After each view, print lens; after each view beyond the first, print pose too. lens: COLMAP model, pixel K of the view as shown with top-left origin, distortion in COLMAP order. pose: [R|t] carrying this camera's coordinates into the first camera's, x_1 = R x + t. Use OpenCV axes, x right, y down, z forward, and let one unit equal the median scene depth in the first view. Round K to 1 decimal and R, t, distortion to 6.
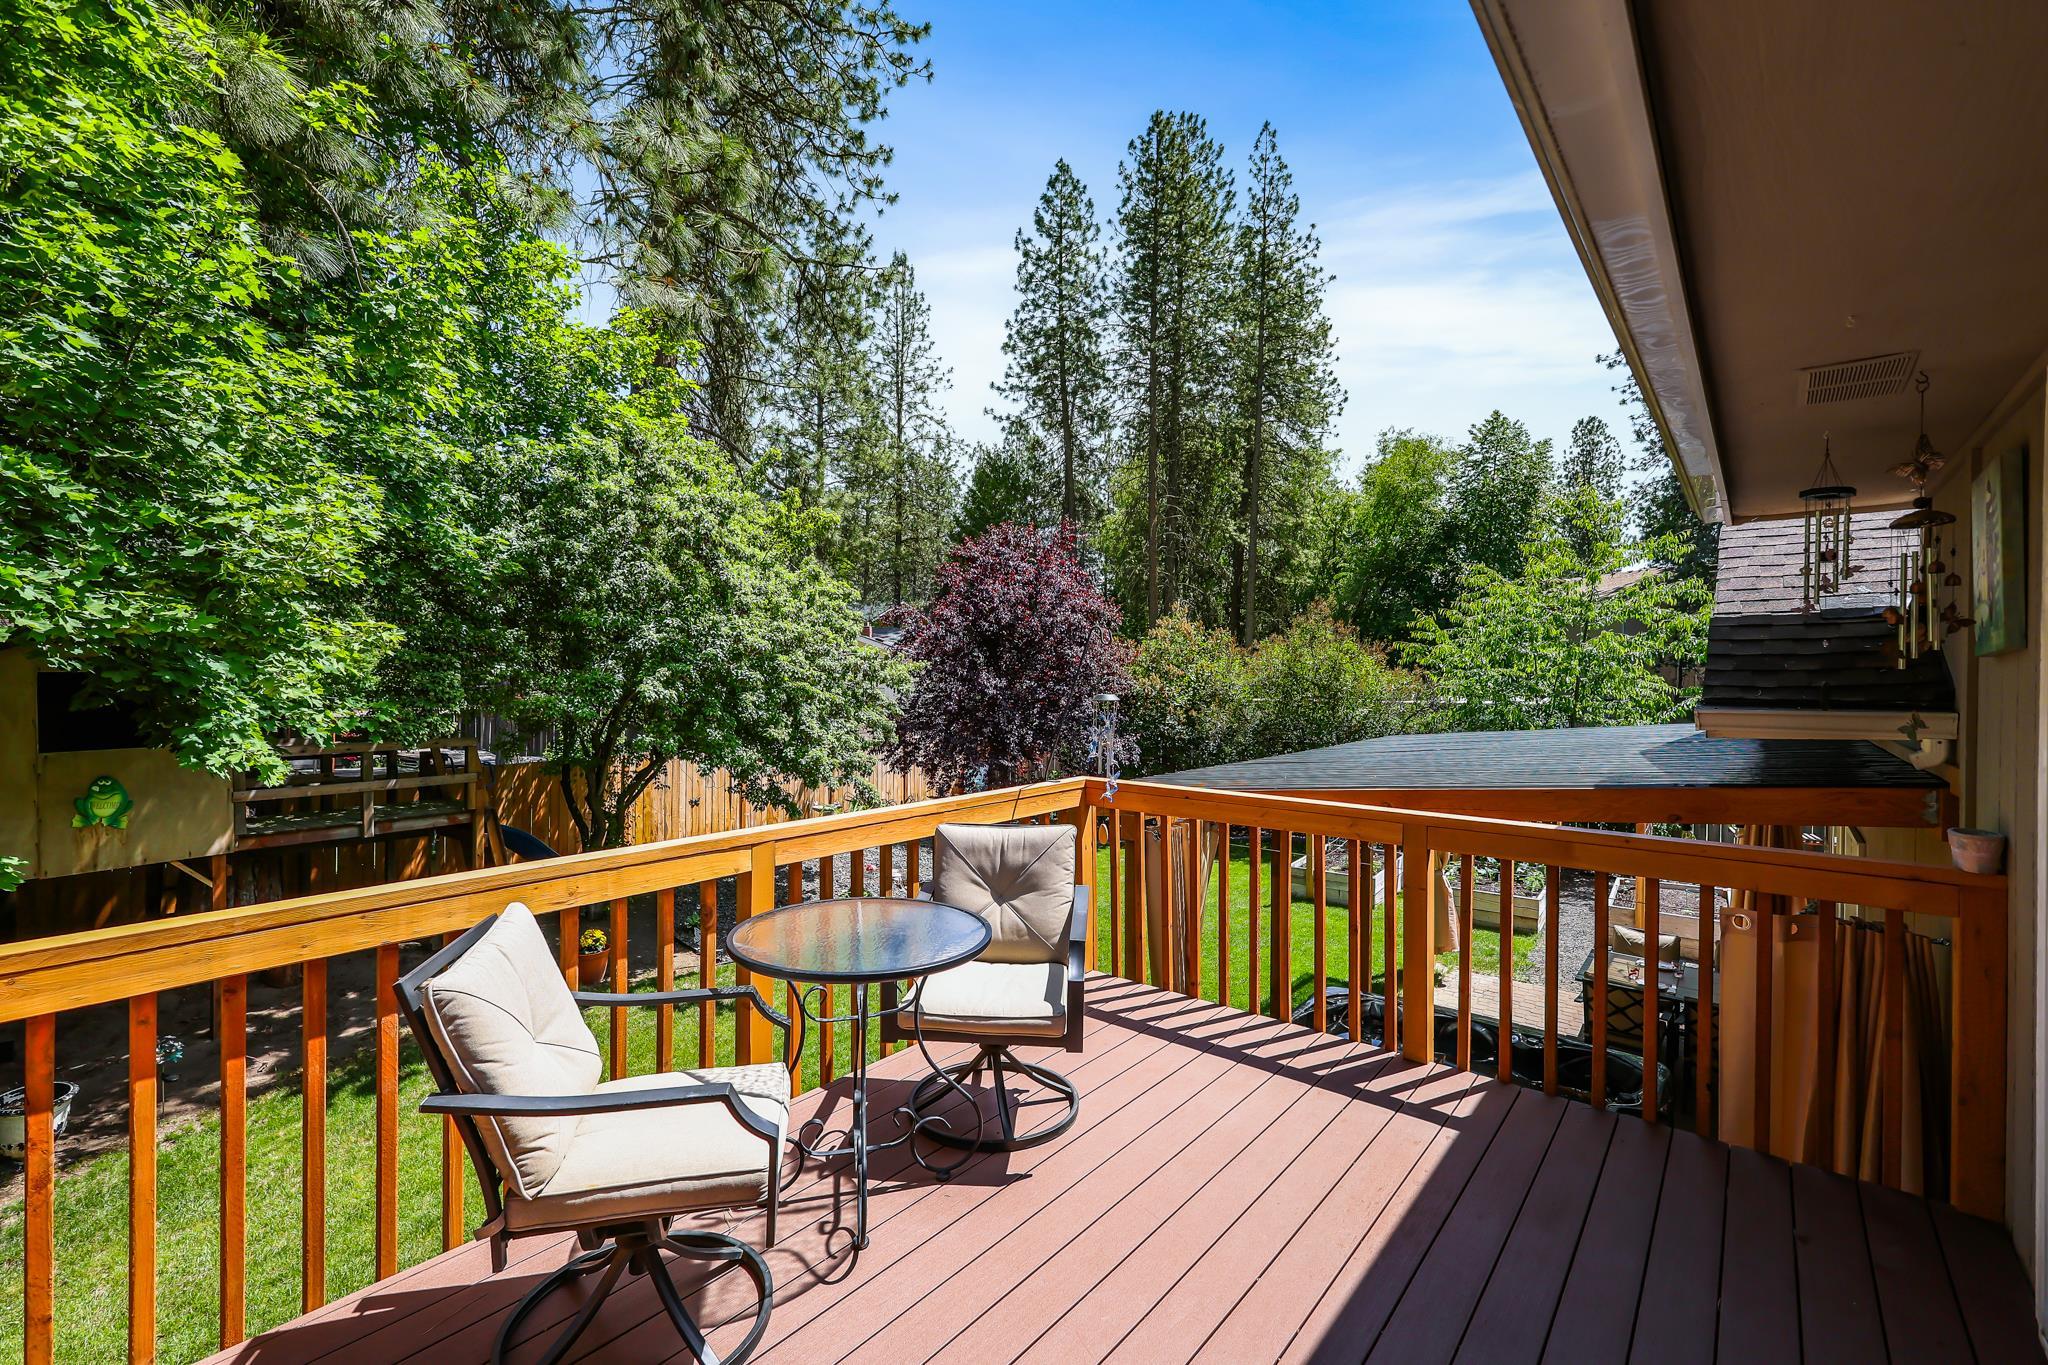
lens RADIAL K [[900.8, 0, 1003.6], [0, 900.8, 674.4], [0, 0, 1]] dist [0.000960, 0.003908]
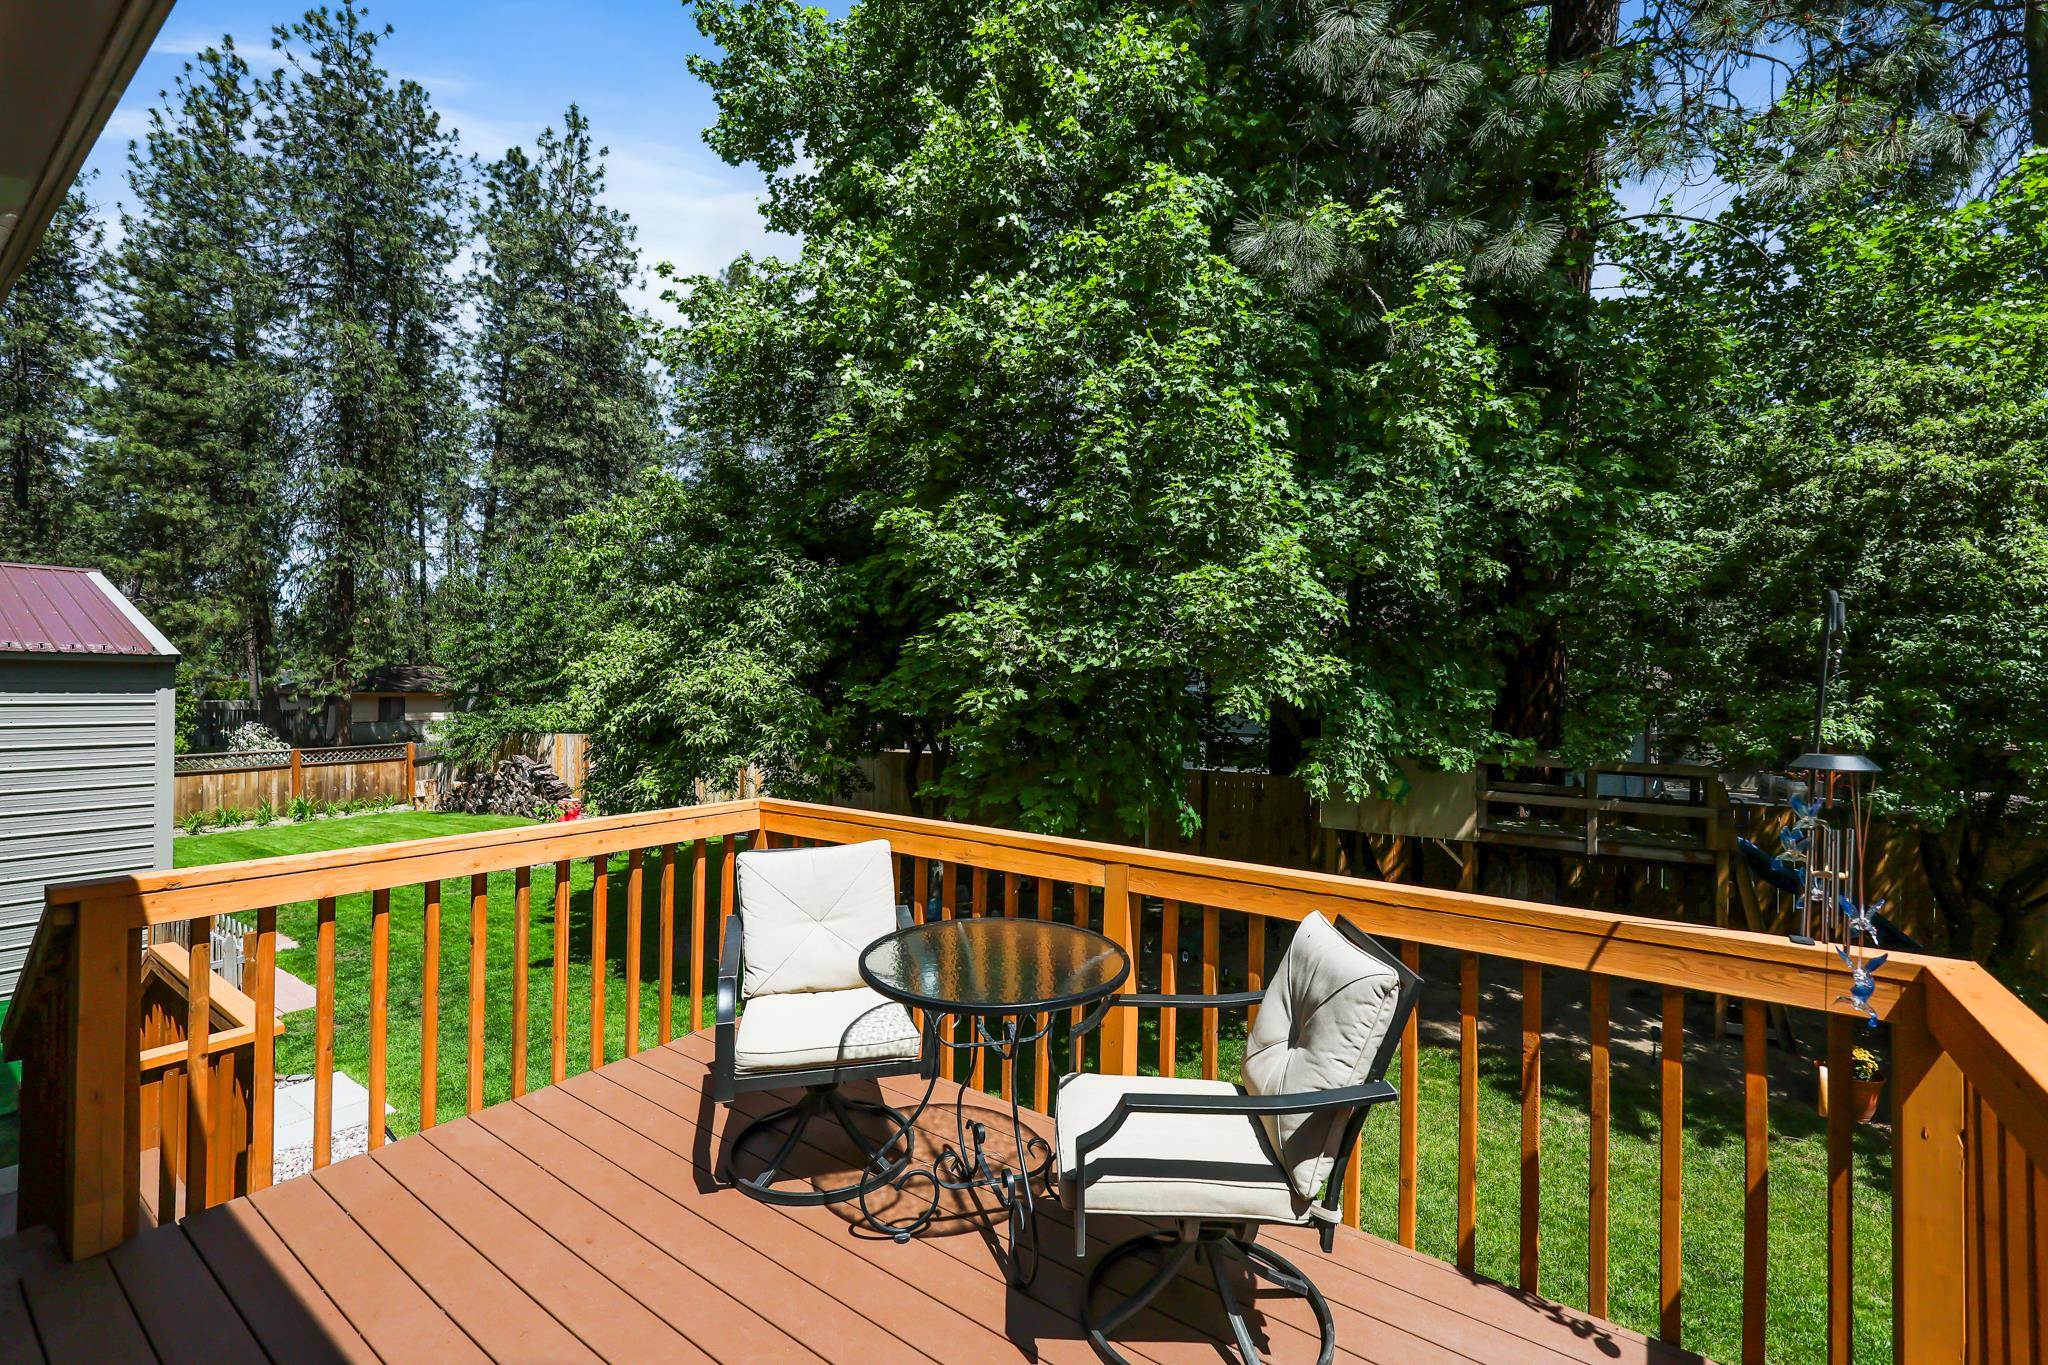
lens RADIAL K [[879.6, 0, 1024.0], [0, 879.6, 682.5], [0, 0, 1]] dist [0.000235, -0.000185]
pose [[0.072638, 0.000284, -0.997358, 0.777653], [-0.016393, 0.999865, -0.000909, -0.006523], [0.997224, 0.016415, 0.072633, 0.956526]]
